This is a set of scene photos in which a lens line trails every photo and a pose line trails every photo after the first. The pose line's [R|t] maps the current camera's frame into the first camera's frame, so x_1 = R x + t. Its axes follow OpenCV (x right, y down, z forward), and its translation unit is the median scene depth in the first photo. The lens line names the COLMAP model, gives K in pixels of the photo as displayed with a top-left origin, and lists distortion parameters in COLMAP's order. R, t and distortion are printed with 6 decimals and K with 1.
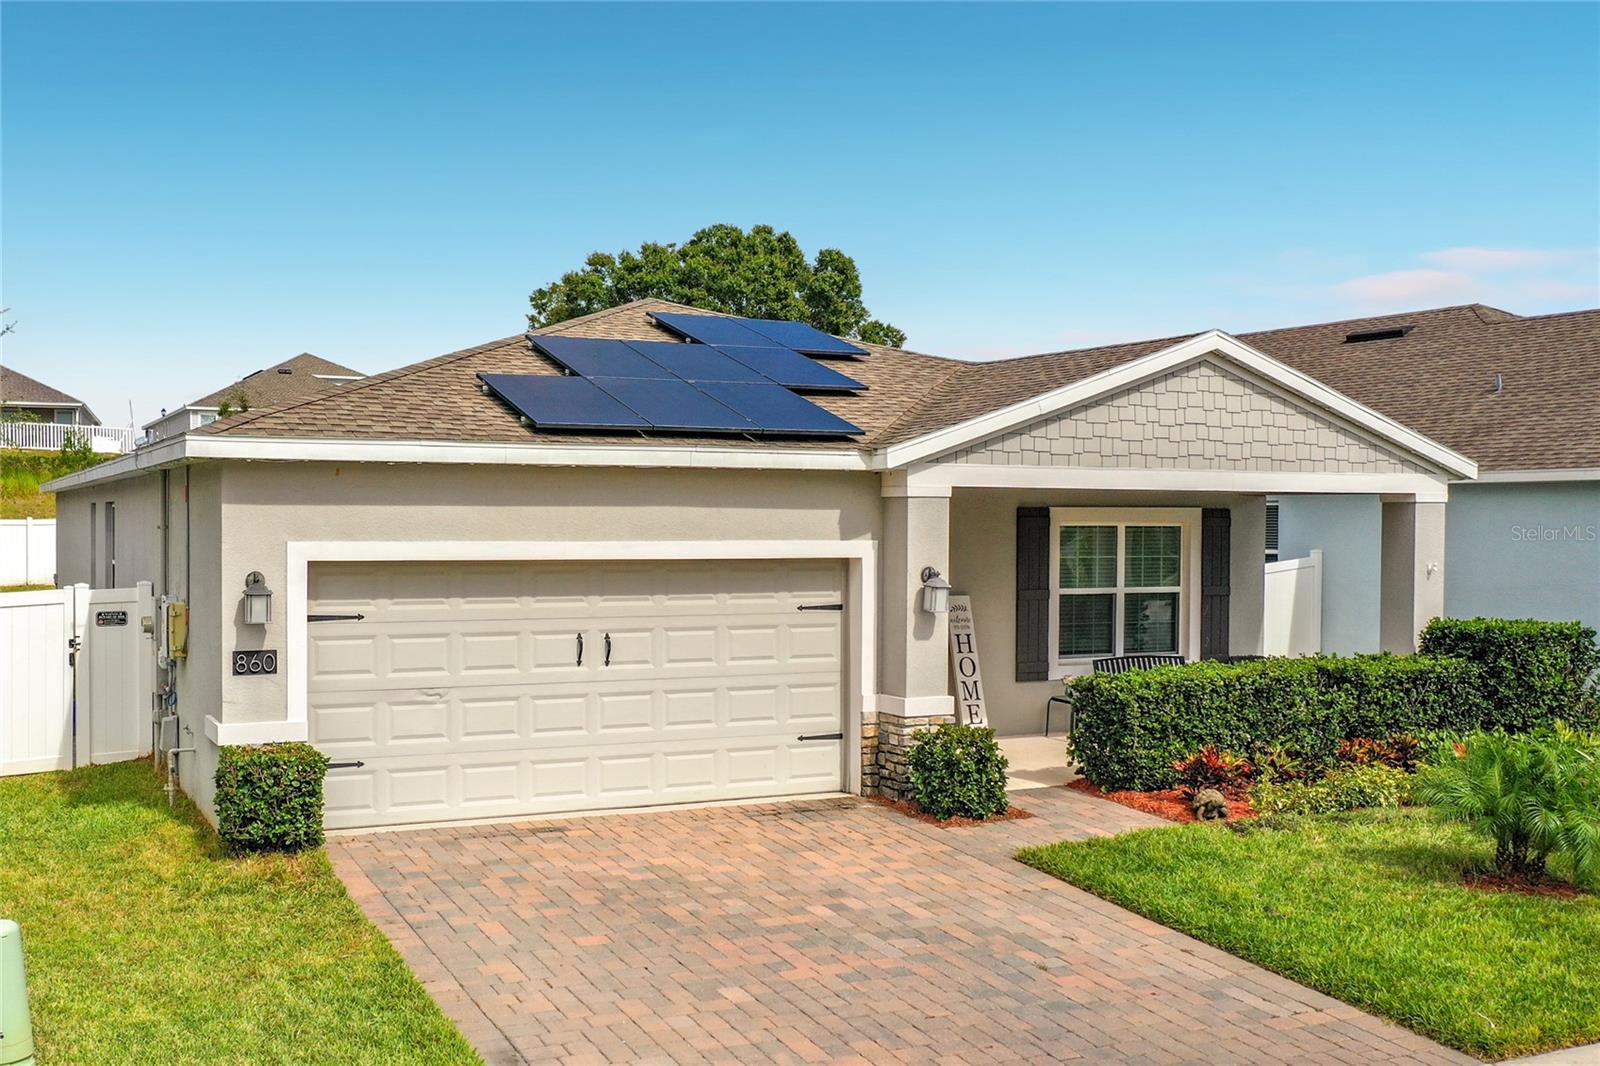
lens RADIAL K [[1357.4, 0, 799.8], [0, 1357.4, 569.8], [0, 0, 1]] dist [-0.057696, 0.000987]
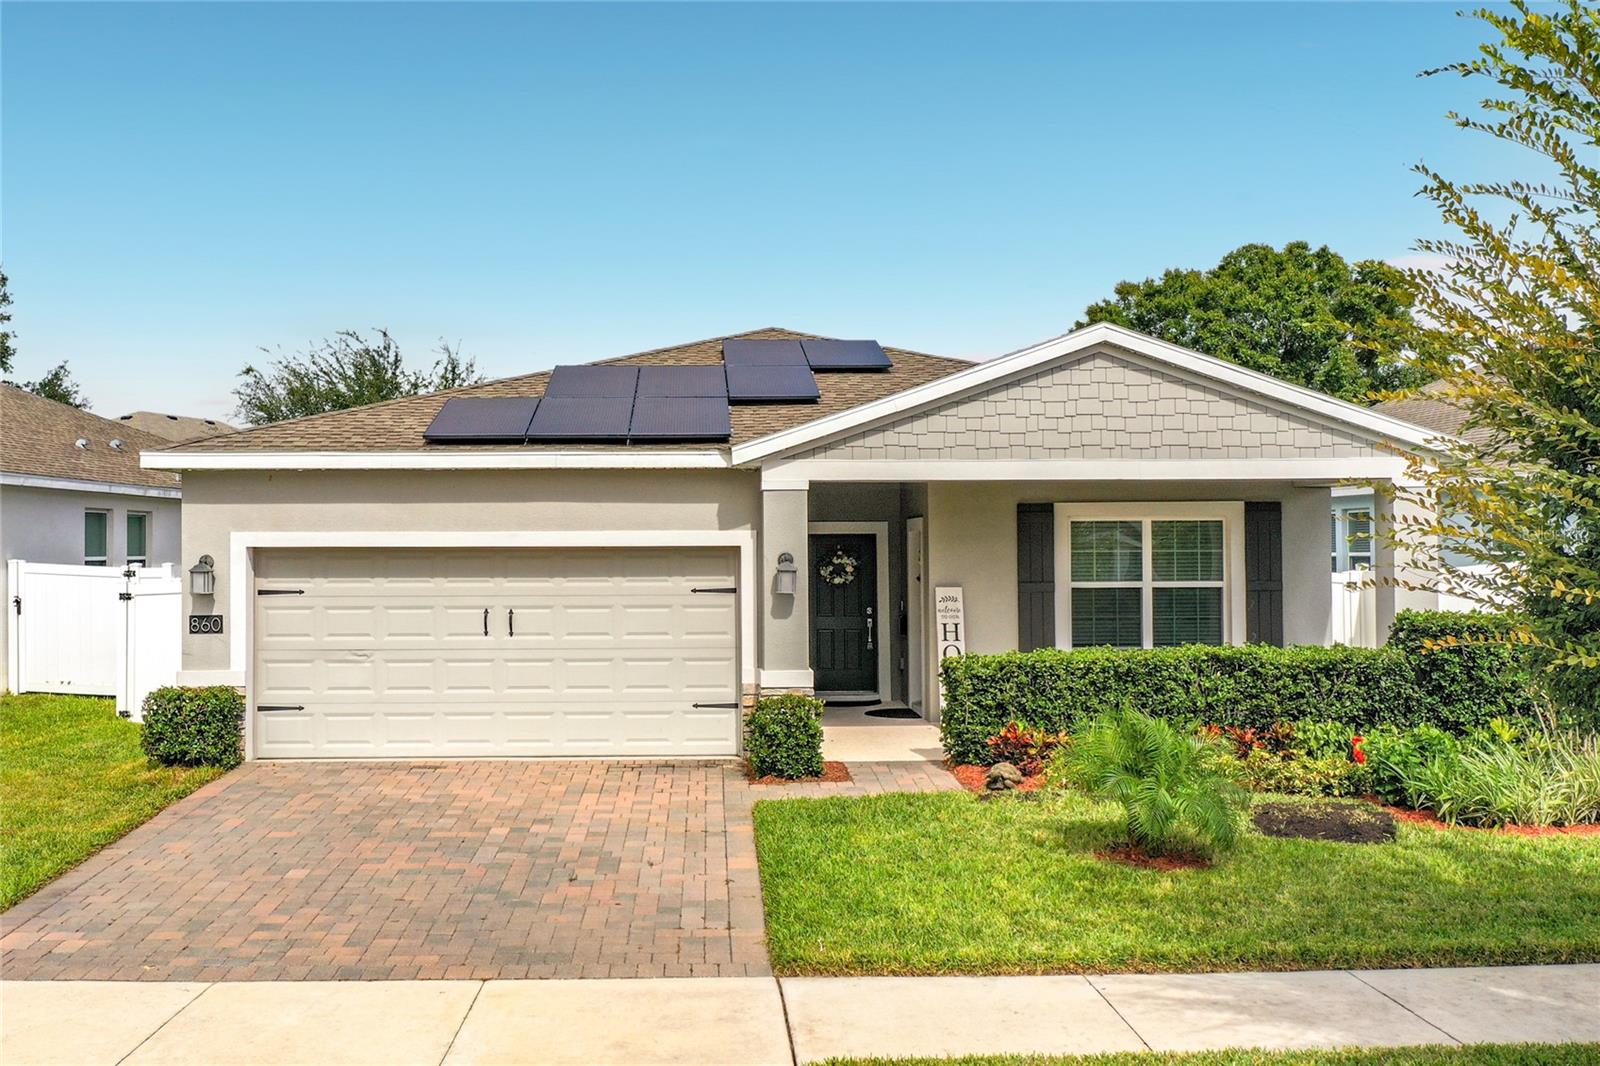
lens RADIAL K [[1307.5, 0, 806.5], [0, 1307.5, 540.4], [0, 0, 1]] dist [-0.023302, 0.002752]
pose [[0.943833, -0.011405, -0.330227, 0.451347], [-0.001075, 0.999293, -0.037585, 0.027124], [0.330422, 0.035829, 0.943153, -0.004998]]
